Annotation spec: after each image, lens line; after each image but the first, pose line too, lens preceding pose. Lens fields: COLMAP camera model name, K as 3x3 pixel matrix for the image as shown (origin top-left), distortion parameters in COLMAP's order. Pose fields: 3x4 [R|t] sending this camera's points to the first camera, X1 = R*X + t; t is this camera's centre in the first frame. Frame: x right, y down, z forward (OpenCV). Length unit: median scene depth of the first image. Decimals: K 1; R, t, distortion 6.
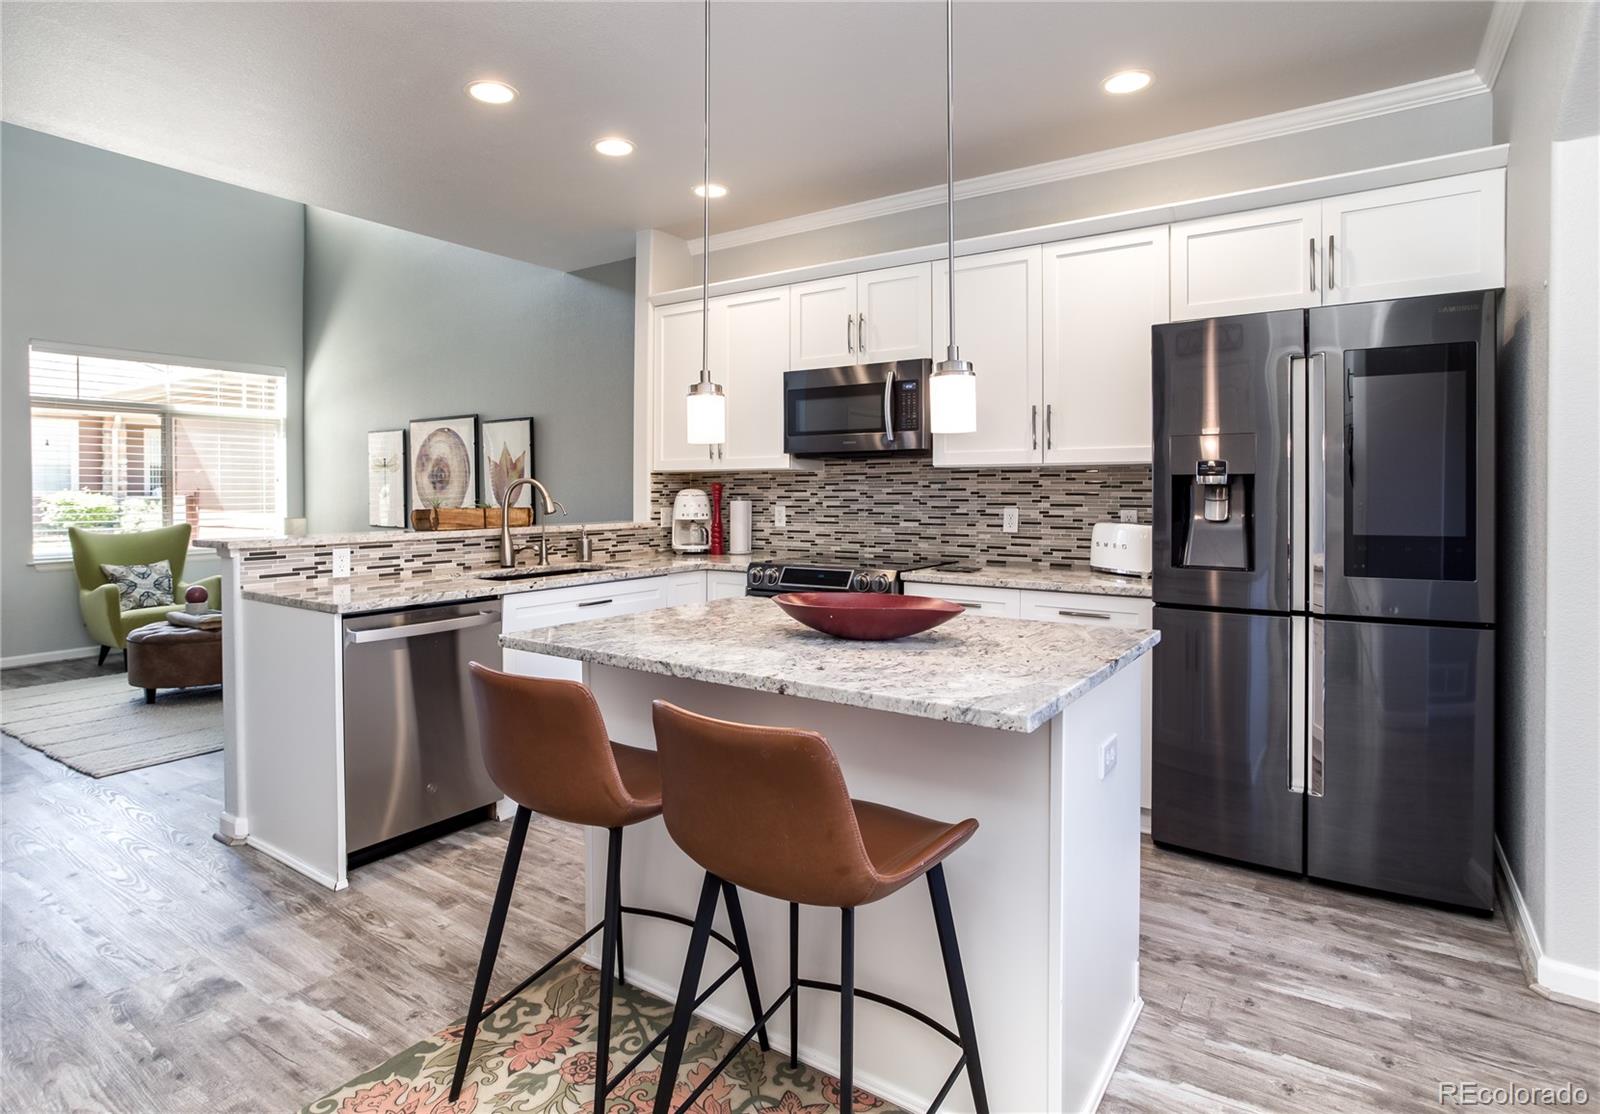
lens RADIAL K [[849.2, 0, 790.0], [0, 849.2, 500.2], [0, 0, 1]] dist [-0.052755, 0.026472]
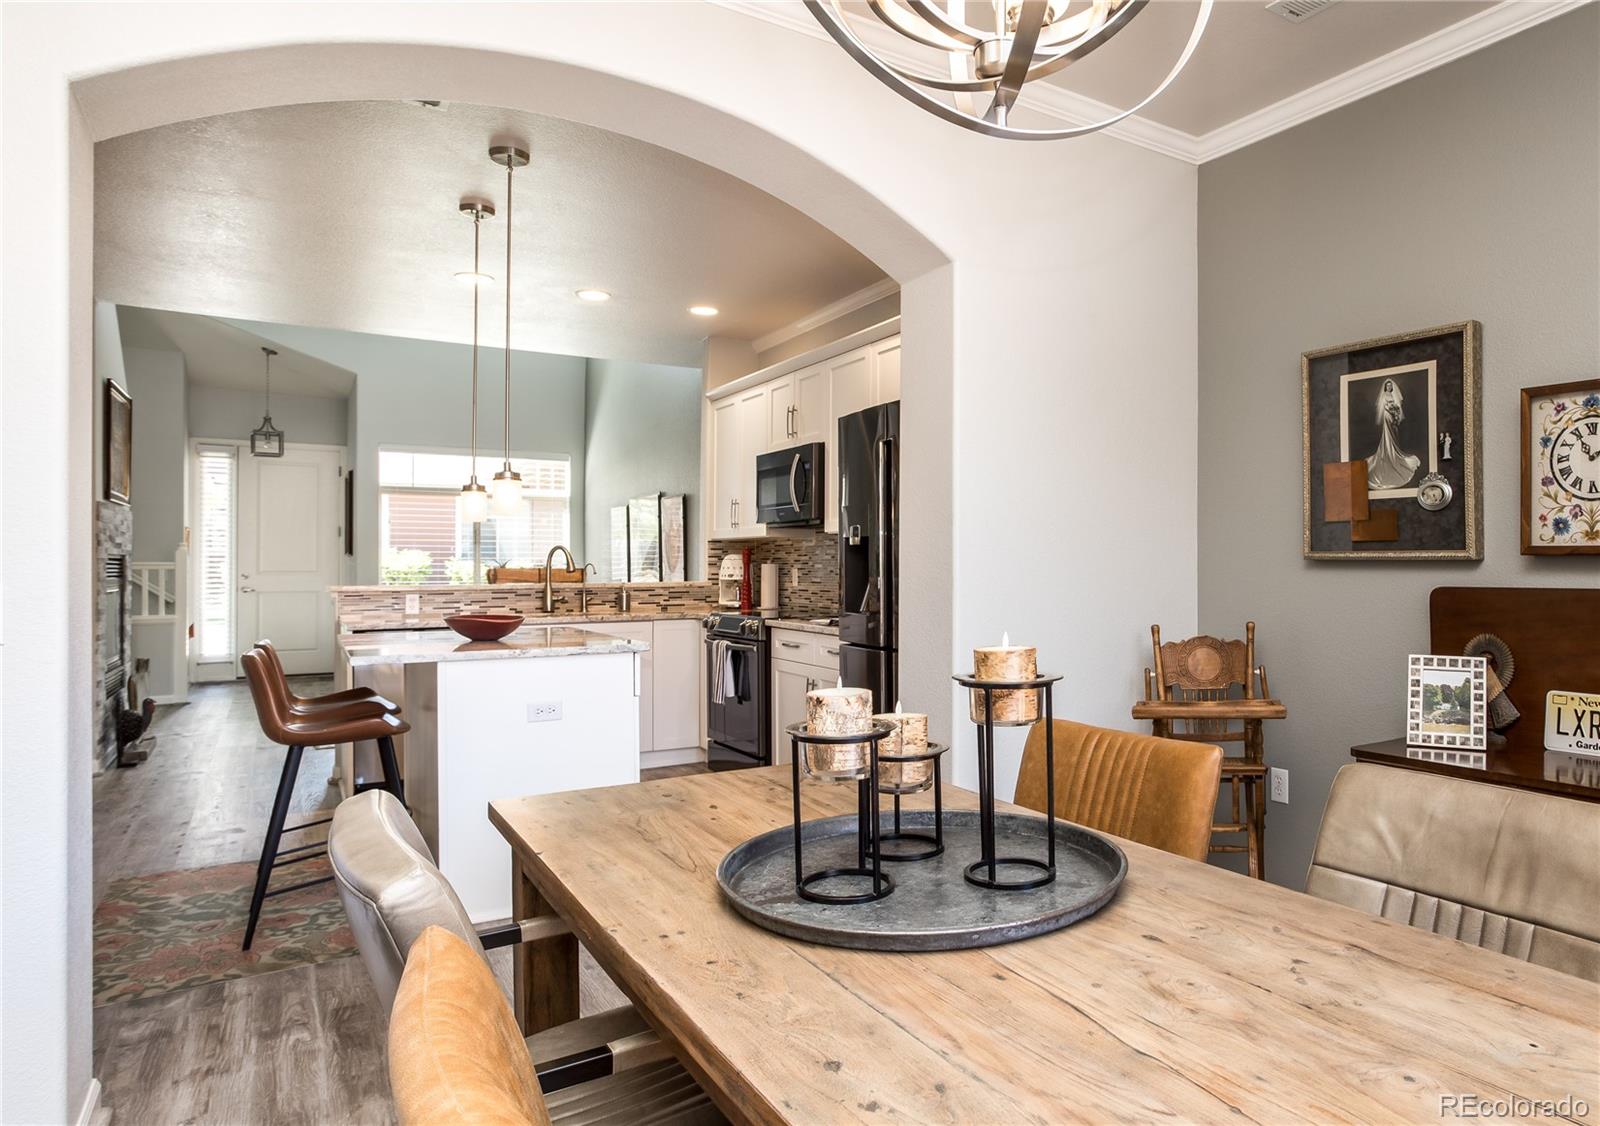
lens RADIAL K [[983.9, 0, 975.1], [0, 983.9, 547.4], [0, 0, 1]] dist [-0.054791, 0.000218]
pose [[0.941809, -0.006639, -0.336082, 0.751089], [-0.001881, 0.999685, -0.025019, 0.013012], [0.336142, 0.024195, 0.941500, -0.200268]]
